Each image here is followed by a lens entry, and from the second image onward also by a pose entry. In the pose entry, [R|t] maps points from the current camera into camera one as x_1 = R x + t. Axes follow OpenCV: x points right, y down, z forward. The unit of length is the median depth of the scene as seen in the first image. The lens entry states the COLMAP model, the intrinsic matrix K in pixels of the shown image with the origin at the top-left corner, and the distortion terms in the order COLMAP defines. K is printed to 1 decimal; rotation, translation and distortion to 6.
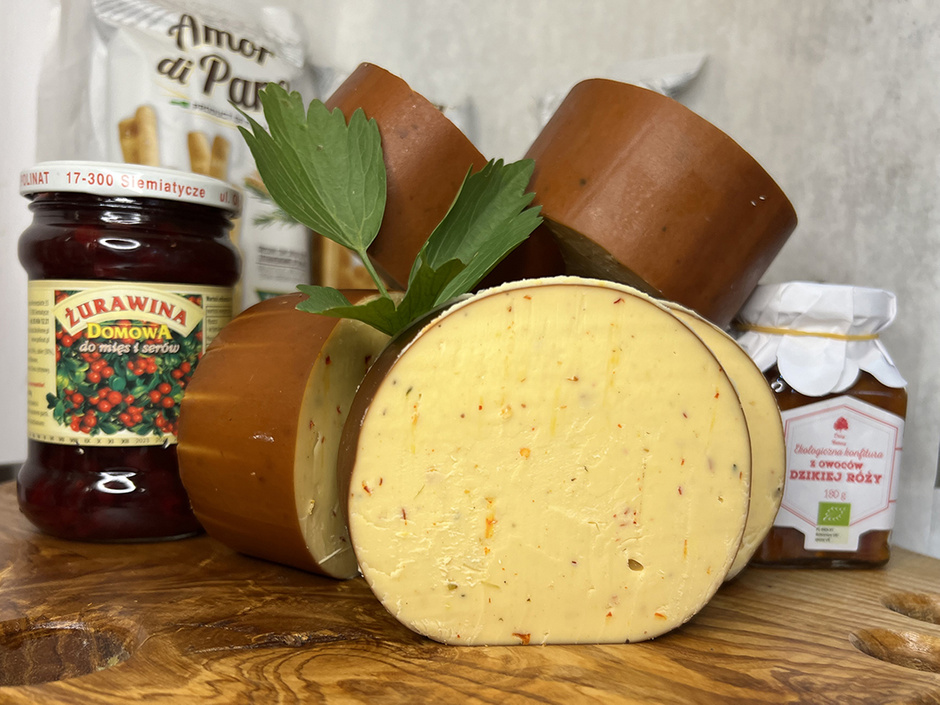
lens RADIAL K [[717.8, 0, 470.0], [0, 717.8, 352.5], [0, 0, 1]] dist [0.051398, -0.113747]
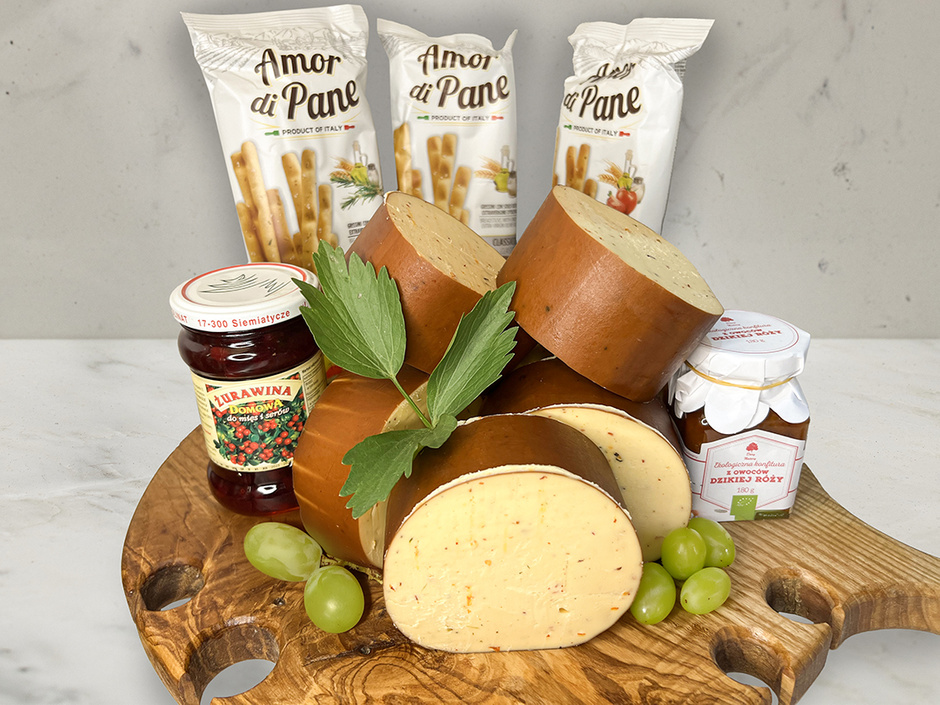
lens RADIAL K [[580.4, 0, 471.3], [0, 580.4, 325.3], [0, 0, 1]] dist [0.069882, -0.120643]
pose [[0.988723, -0.027314, -0.147244, 0.171827], [0.066816, 0.960396, 0.270508, -0.507695], [0.134024, -0.277296, 0.951391, -0.076811]]
